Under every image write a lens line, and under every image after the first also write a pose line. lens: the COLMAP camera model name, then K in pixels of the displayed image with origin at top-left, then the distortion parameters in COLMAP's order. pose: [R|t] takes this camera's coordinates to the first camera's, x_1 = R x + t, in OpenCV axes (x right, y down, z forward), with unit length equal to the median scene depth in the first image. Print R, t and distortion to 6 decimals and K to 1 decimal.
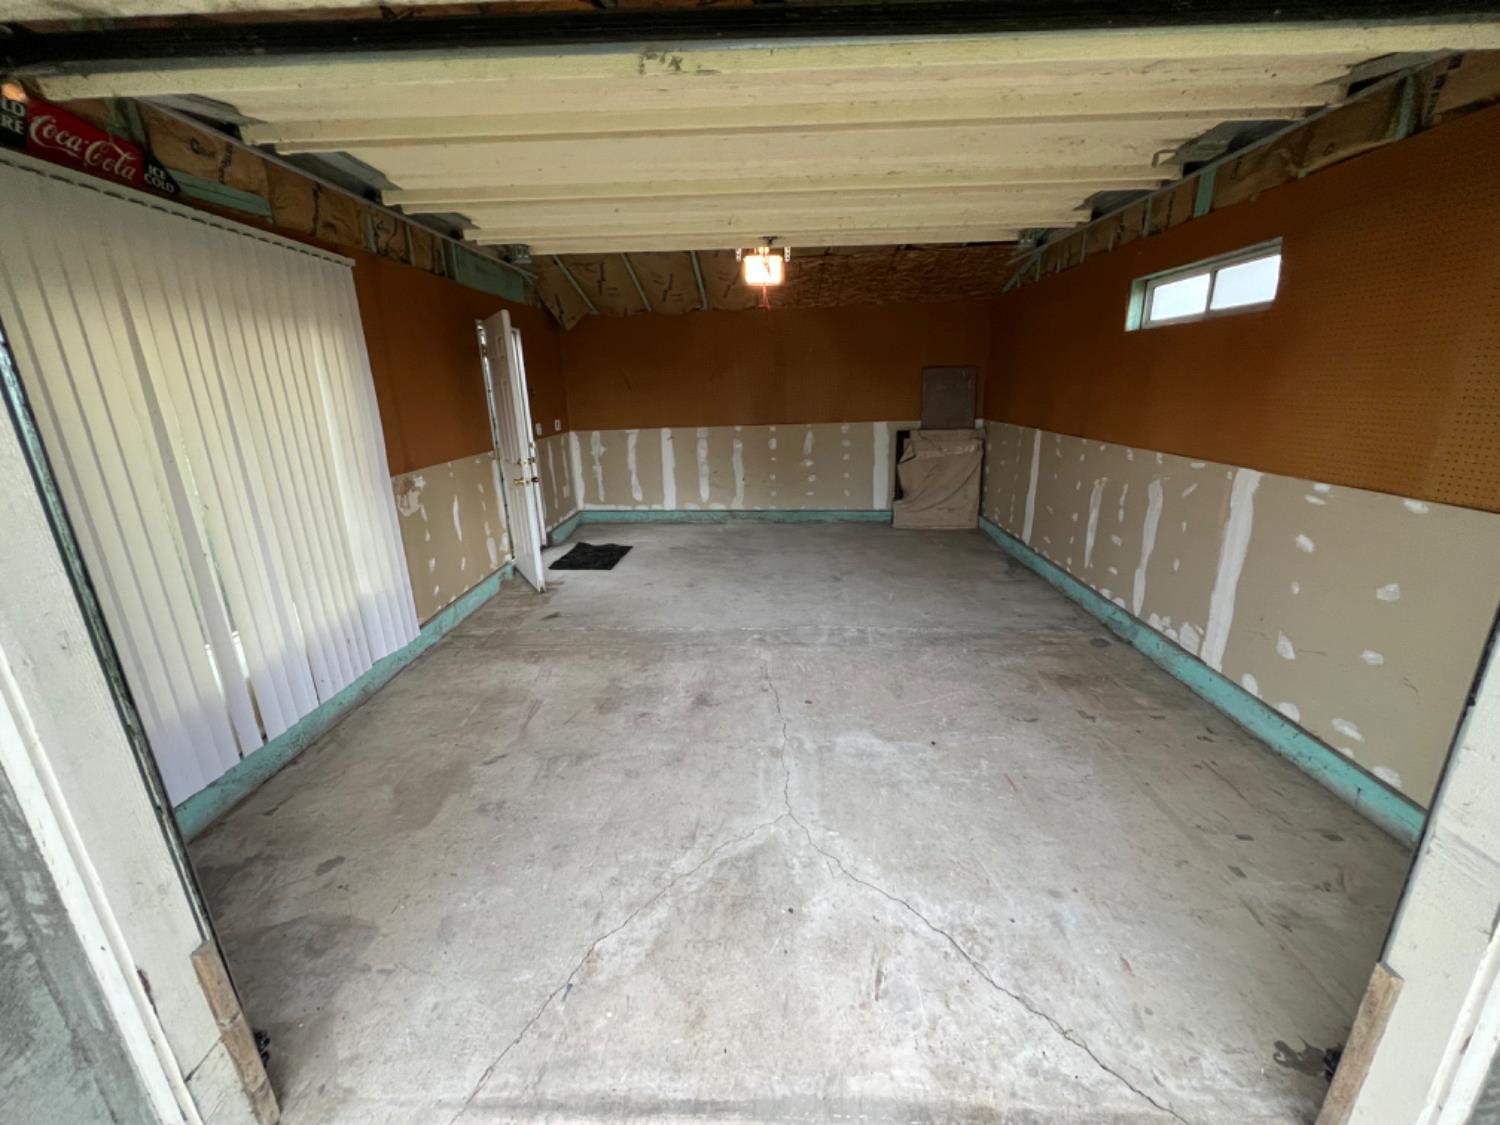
lens RADIAL K [[601.2, 0, 750.6], [0, 601.2, 560.7], [0, 0, 1]] dist [0.003396, 0.000484]
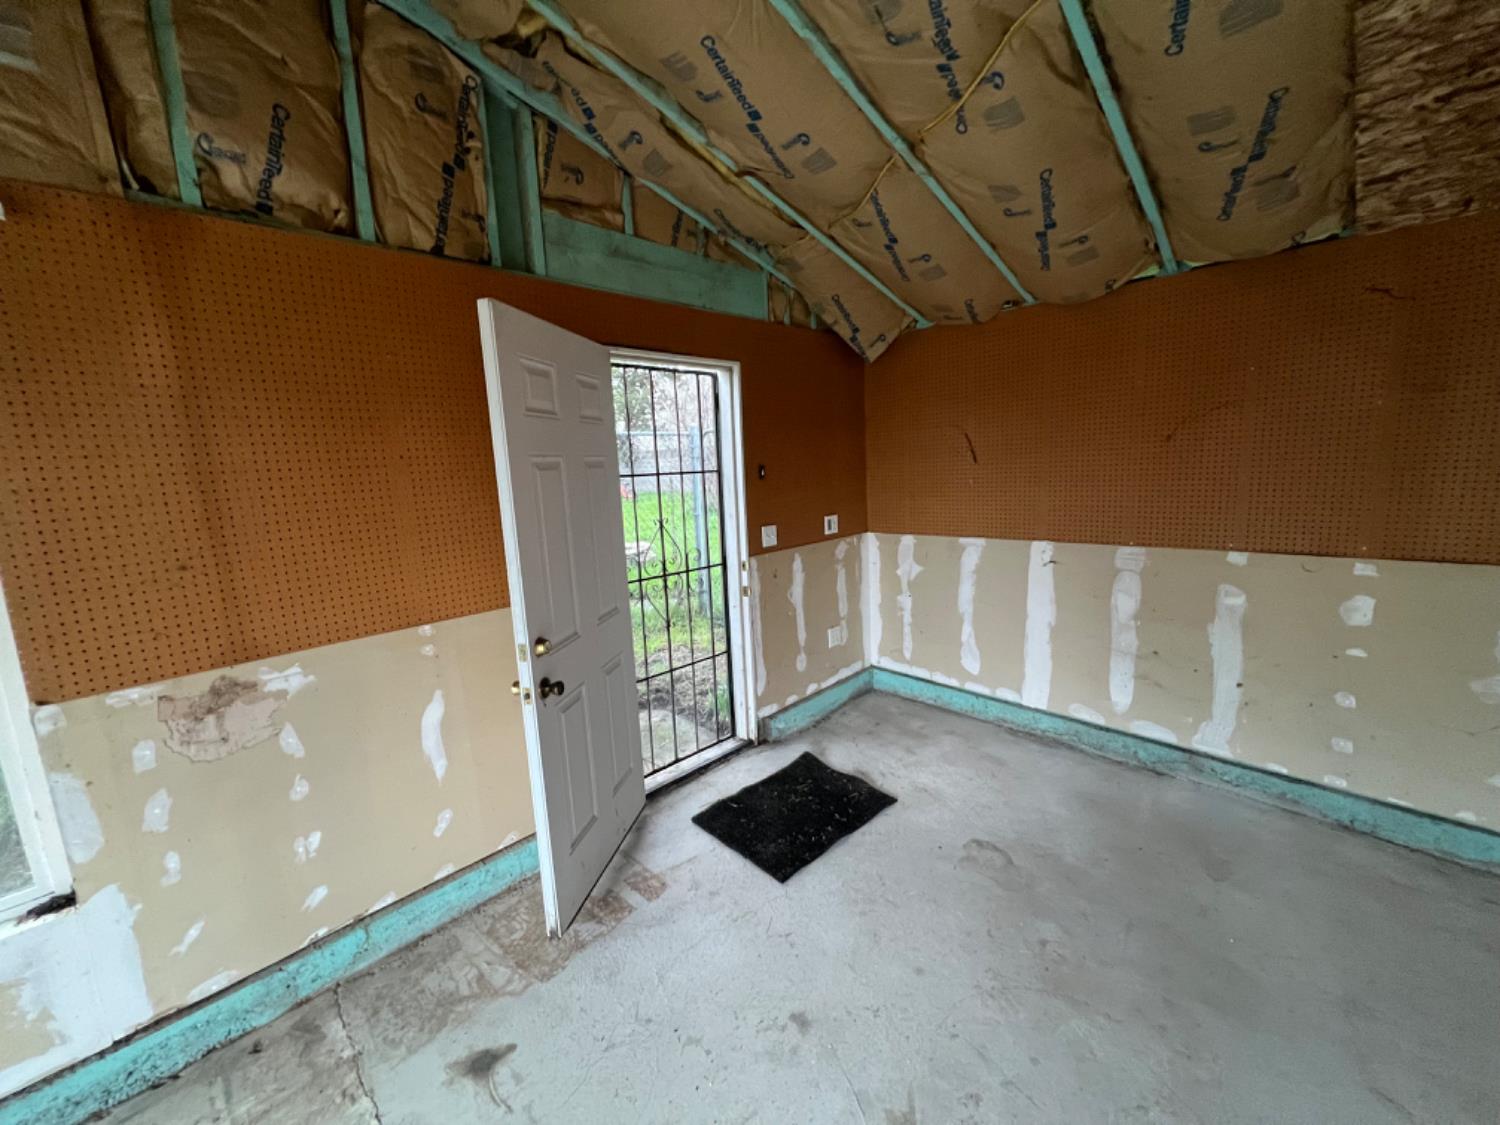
lens RADIAL K [[601.2, 0, 746.9], [0, 601.2, 557.5], [0, 0, 1]] dist [0.003396, 0.000484]
pose [[0.726401, 0.103038, -0.679504, 0.013488], [-0.168845, 0.985152, -0.031112, -0.153504], [0.666208, 0.137330, 0.733012, 0.497859]]
